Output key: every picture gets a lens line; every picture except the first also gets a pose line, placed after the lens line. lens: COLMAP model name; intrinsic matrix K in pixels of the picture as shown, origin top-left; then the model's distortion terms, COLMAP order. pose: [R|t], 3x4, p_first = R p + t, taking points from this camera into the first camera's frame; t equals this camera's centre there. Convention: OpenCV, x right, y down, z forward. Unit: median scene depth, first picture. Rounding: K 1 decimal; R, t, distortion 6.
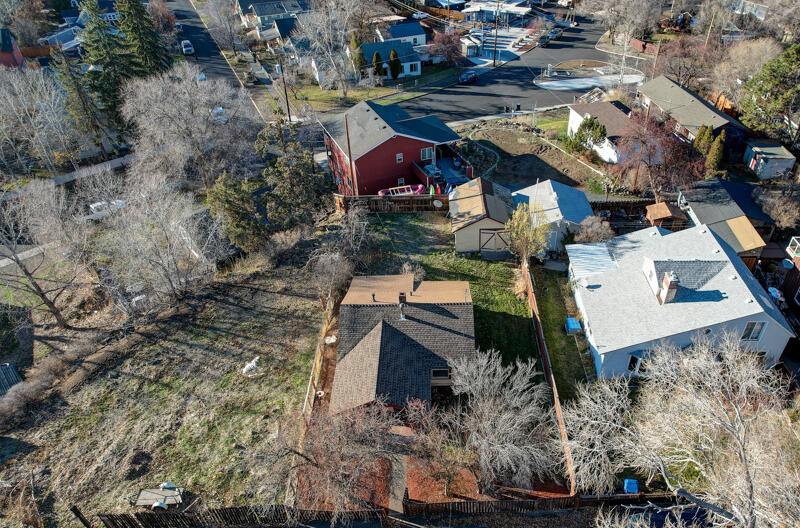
lens RADIAL K [[584.9, 0, 451.4], [0, 584.9, 301.6], [0, 0, 1]] dist [-0.043624, -0.003738]
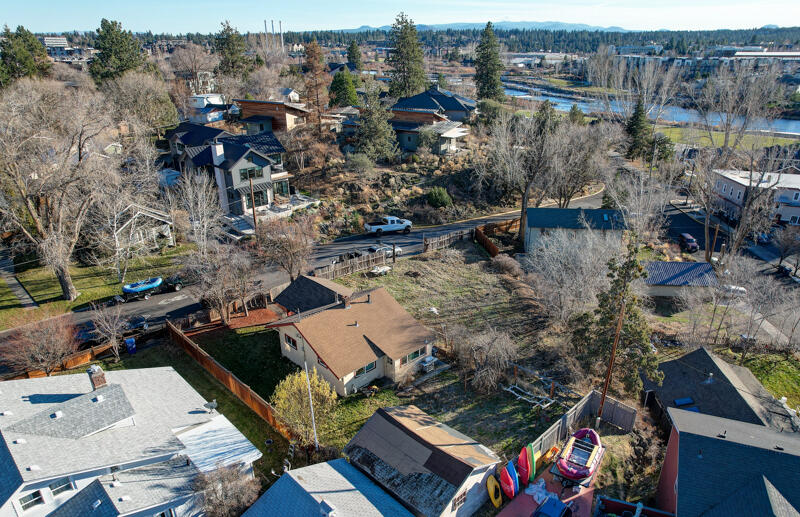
lens RADIAL K [[535.3, 0, 420.6], [0, 535.3, 286.1], [0, 0, 1]] dist [-0.046290, 0.026161]
pose [[-0.723416, 0.289092, -0.626974, 0.429174], [-0.437094, 0.511180, 0.740029, -0.800990], [0.534433, 0.809395, -0.243436, 1.197124]]
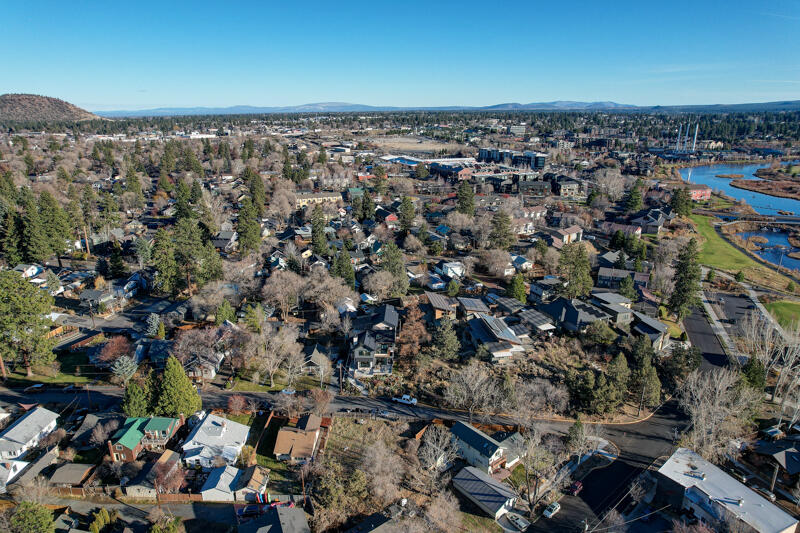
lens RADIAL K [[508.1, 0, 405.5], [0, 508.1, 273.9], [0, 0, 1]] dist [-0.049733, 0.020315]
pose [[-0.998732, -0.023165, 0.044705, -0.766358], [0.025138, 0.539892, 0.841359, -2.779824], [-0.043625, 0.841416, -0.538624, 1.648633]]
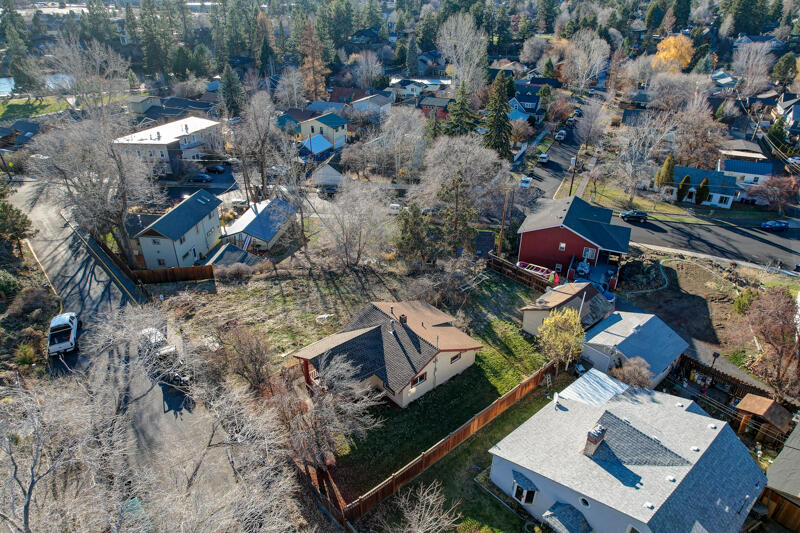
lens RADIAL K [[508.1, 0, 398.2], [0, 508.1, 271.0], [0, 0, 1]] dist [-0.049733, 0.020315]
pose [[0.628814, 0.387395, -0.674180, 0.545225], [-0.496341, 0.867402, 0.035481, -0.116543], [0.598530, 0.312312, 0.737715, 0.148407]]
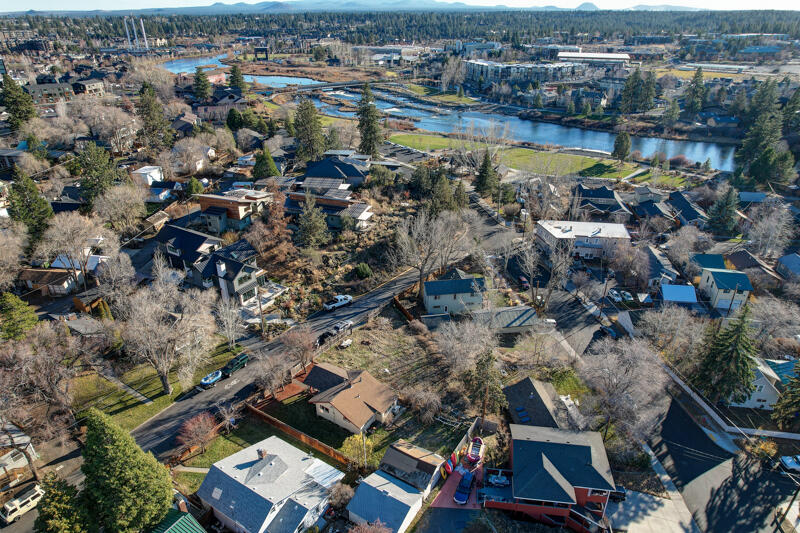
lens RADIAL K [[508.1, 0, 396.8], [0, 508.1, 266.4], [0, 0, 1]] dist [-0.049733, 0.020315]
pose [[-0.562492, 0.368241, -0.740272, 0.997222], [-0.520601, 0.537826, 0.663112, -1.489946], [0.642322, 0.758381, -0.110816, 0.897609]]
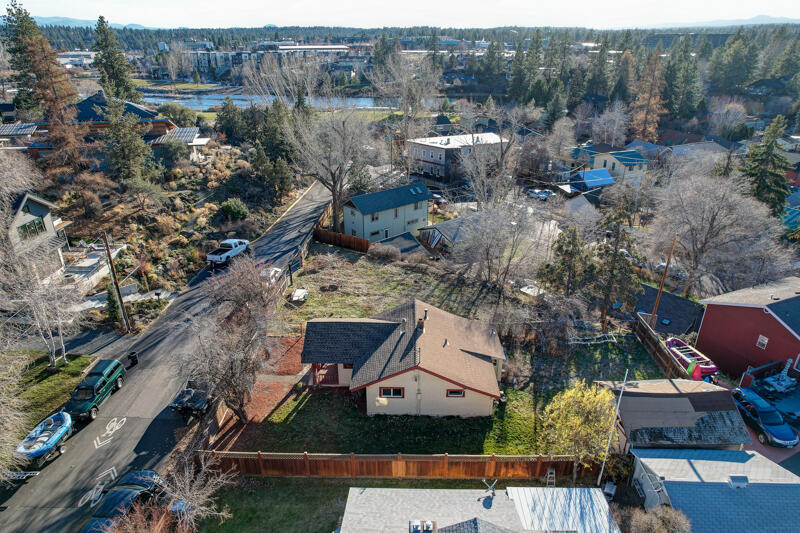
lens RADIAL K [[508.1, 0, 397.3], [0, 508.1, 266.1], [0, 0, 1]] dist [-0.049733, 0.020315]
pose [[-0.048100, 0.410872, -0.910423, 0.643800], [-0.632362, 0.693026, 0.346170, -0.334886], [0.773178, 0.592368, 0.226485, 0.635044]]
